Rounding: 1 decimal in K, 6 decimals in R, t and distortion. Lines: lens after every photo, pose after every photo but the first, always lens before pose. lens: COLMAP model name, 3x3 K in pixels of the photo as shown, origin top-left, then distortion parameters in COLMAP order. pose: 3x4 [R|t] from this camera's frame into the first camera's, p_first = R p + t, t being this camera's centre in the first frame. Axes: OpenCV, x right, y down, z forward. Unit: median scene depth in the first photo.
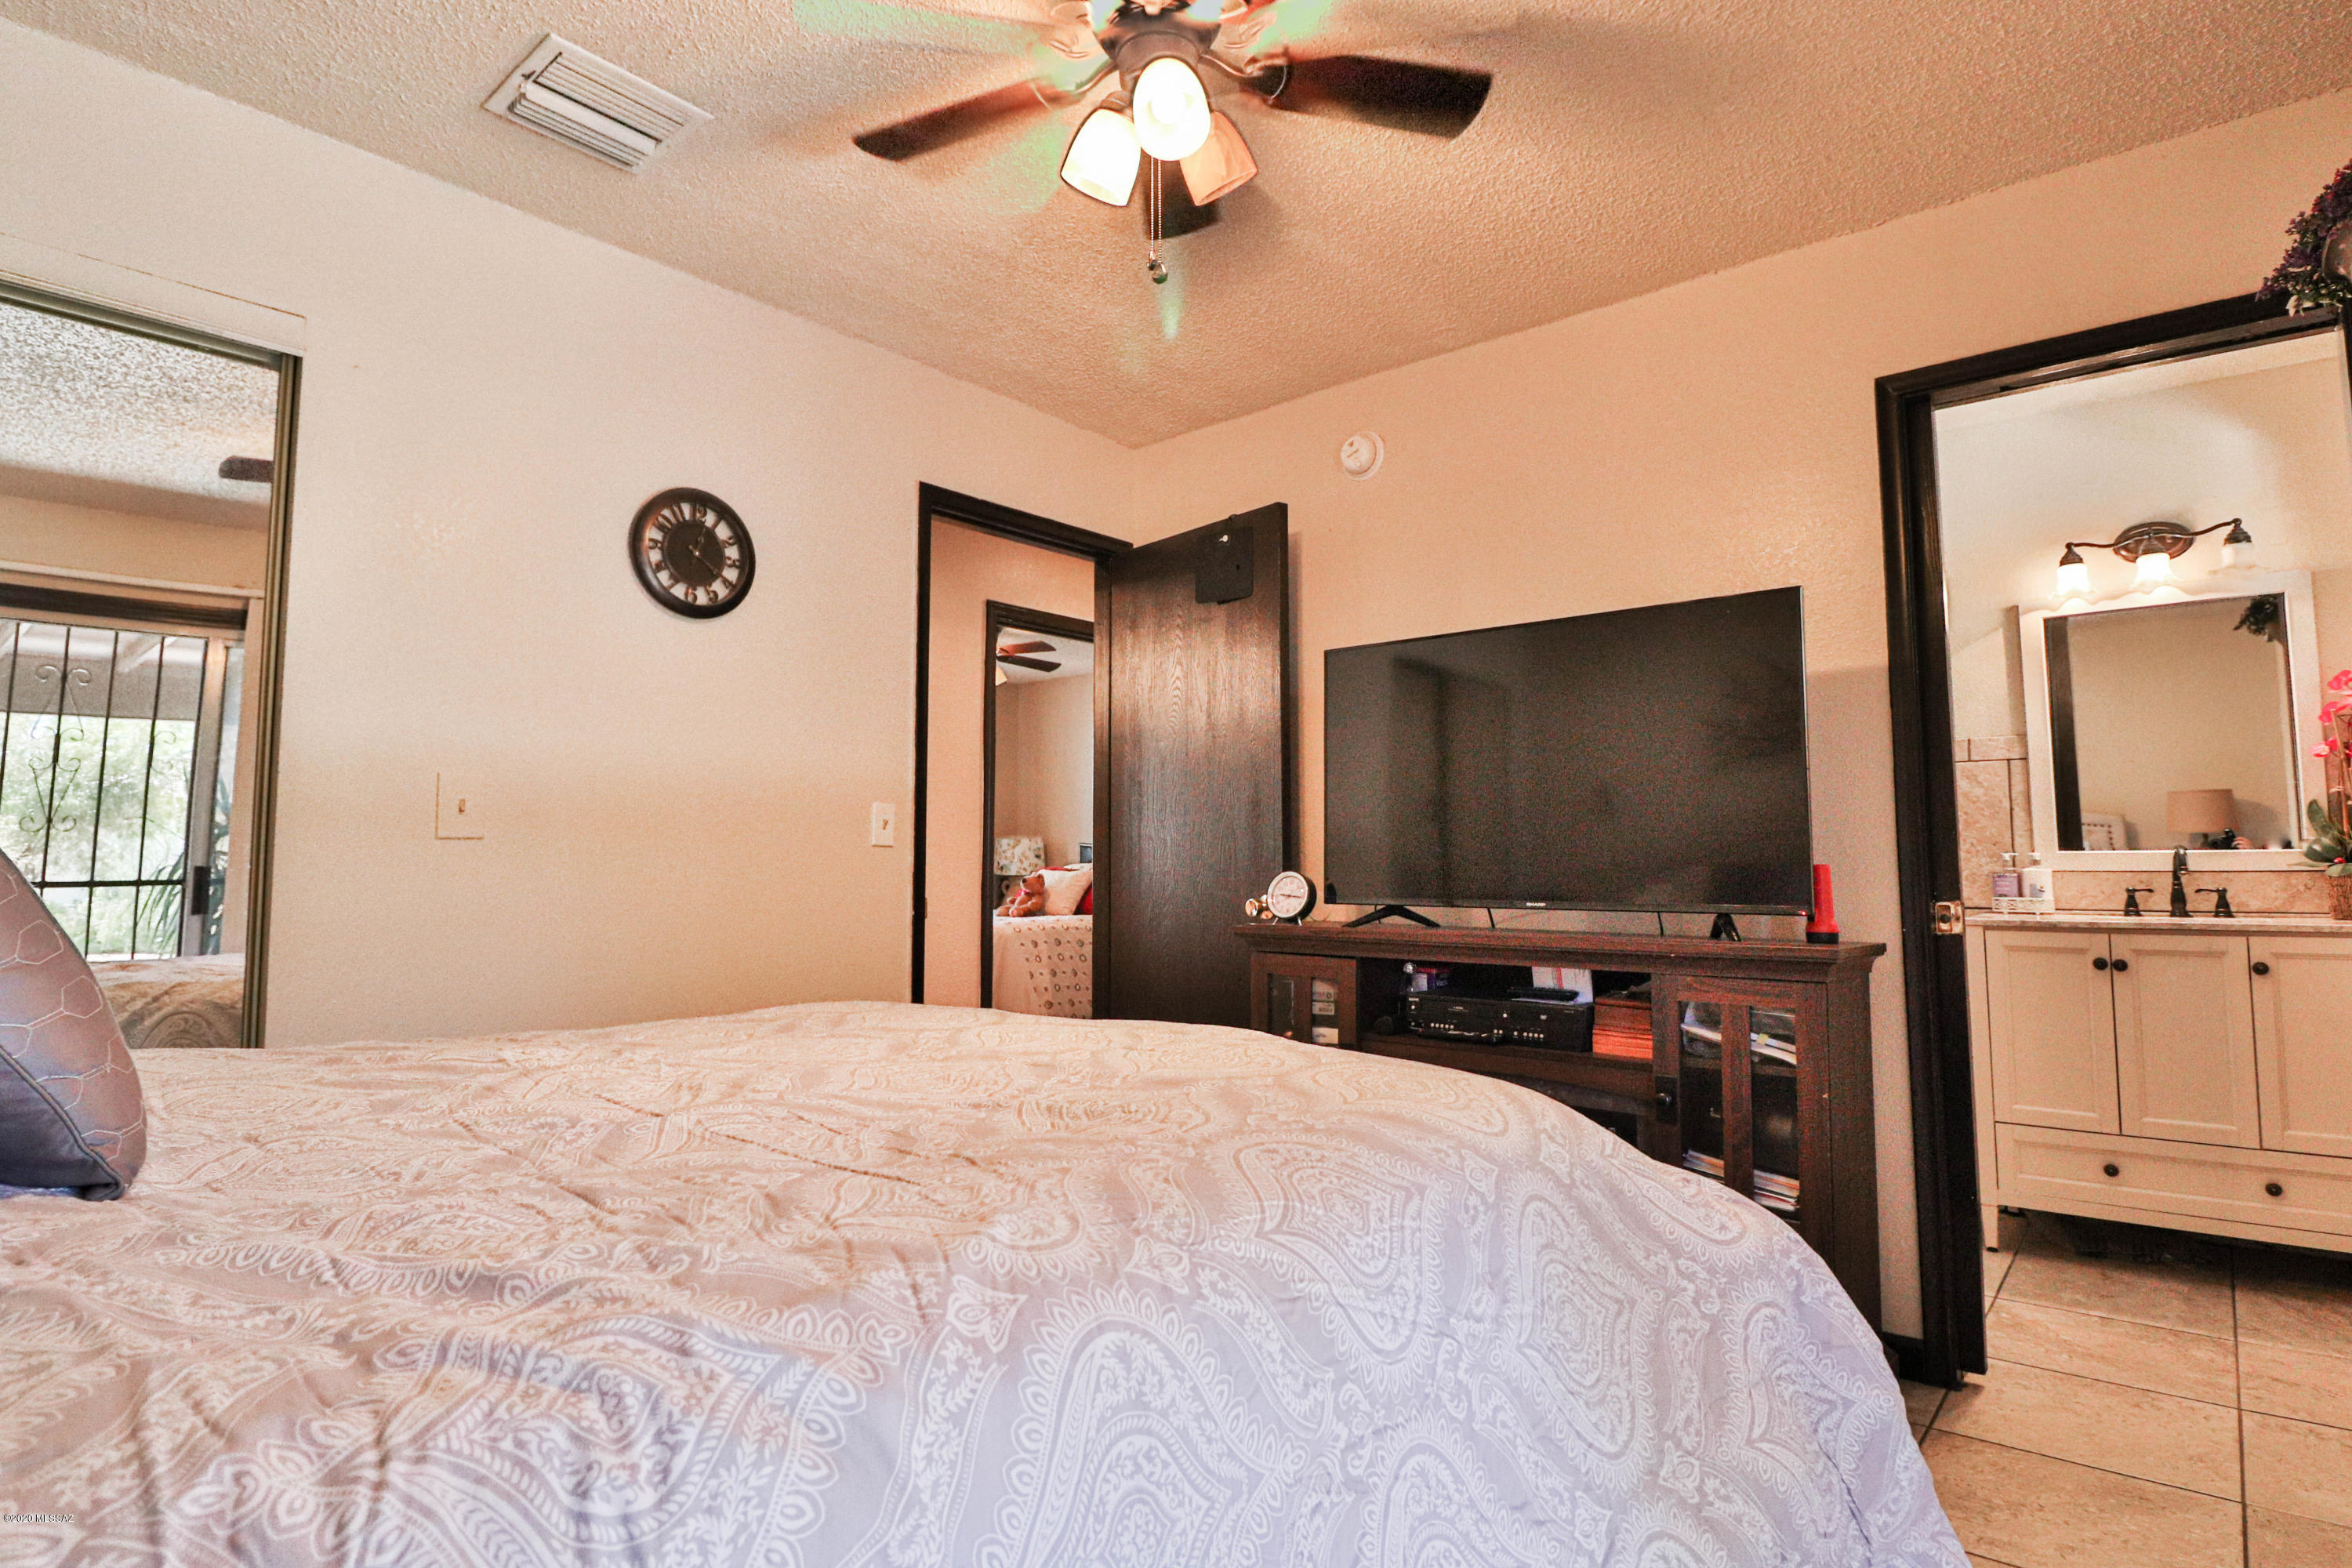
lens RADIAL K [[1196.8, 0, 1176.5], [0, 1196.8, 776.8], [0, 0, 1]] dist [-0.018317, -0.002697]
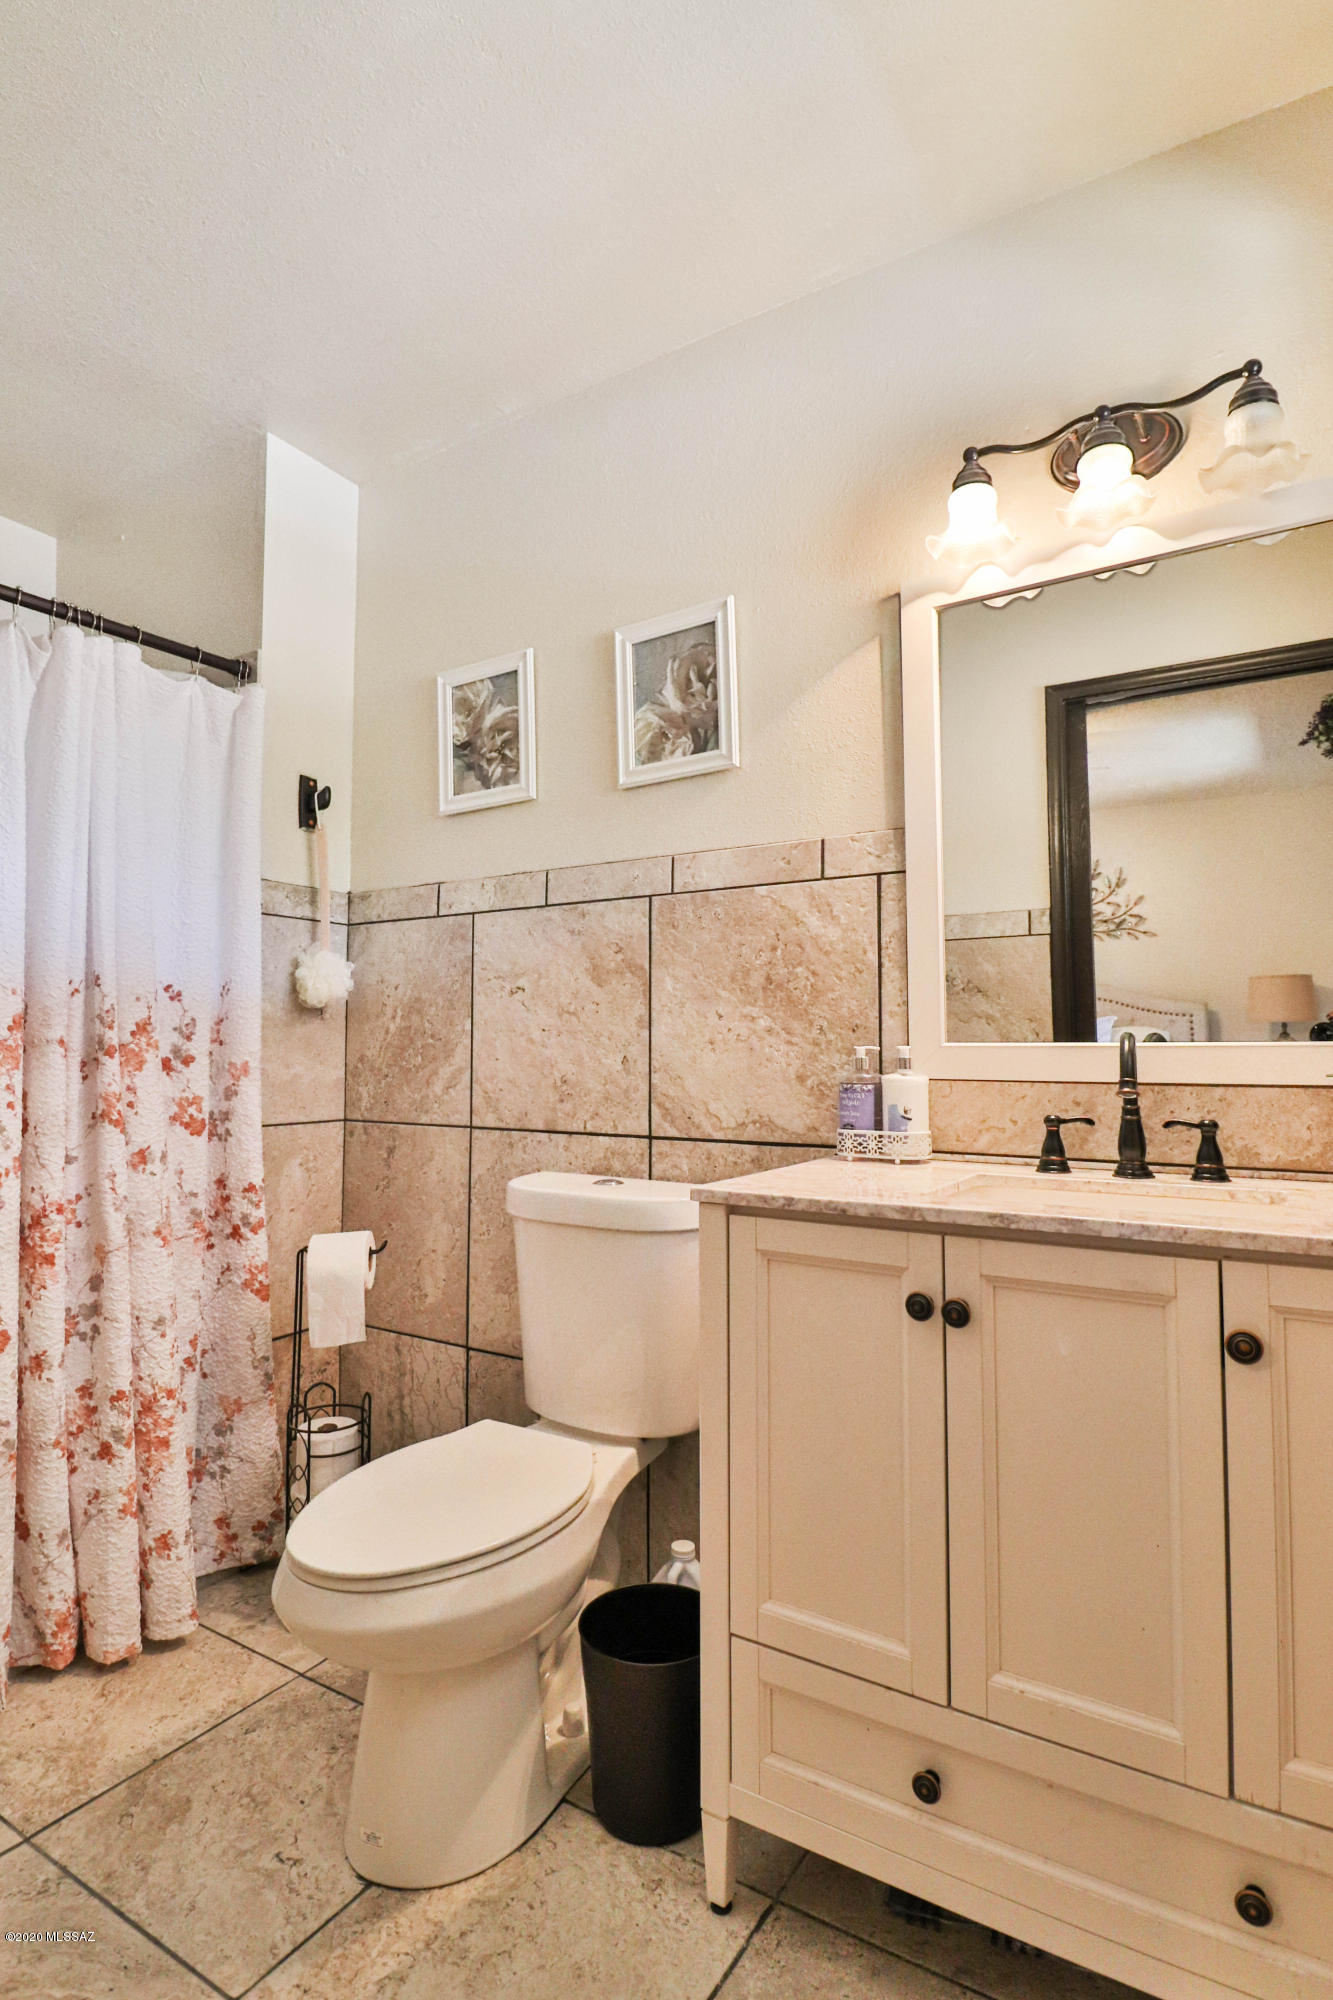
lens RADIAL K [[1017.7, 0, 665.2], [0, 1017.7, 1006.1], [0, 0, 1]] dist [-0.018317, -0.002697]
pose [[0.989552, 0.005488, 0.144069, 0.597315], [-0.009738, 0.999538, 0.028807, 0.037152], [-0.143845, -0.029909, 0.989148, 0.612045]]
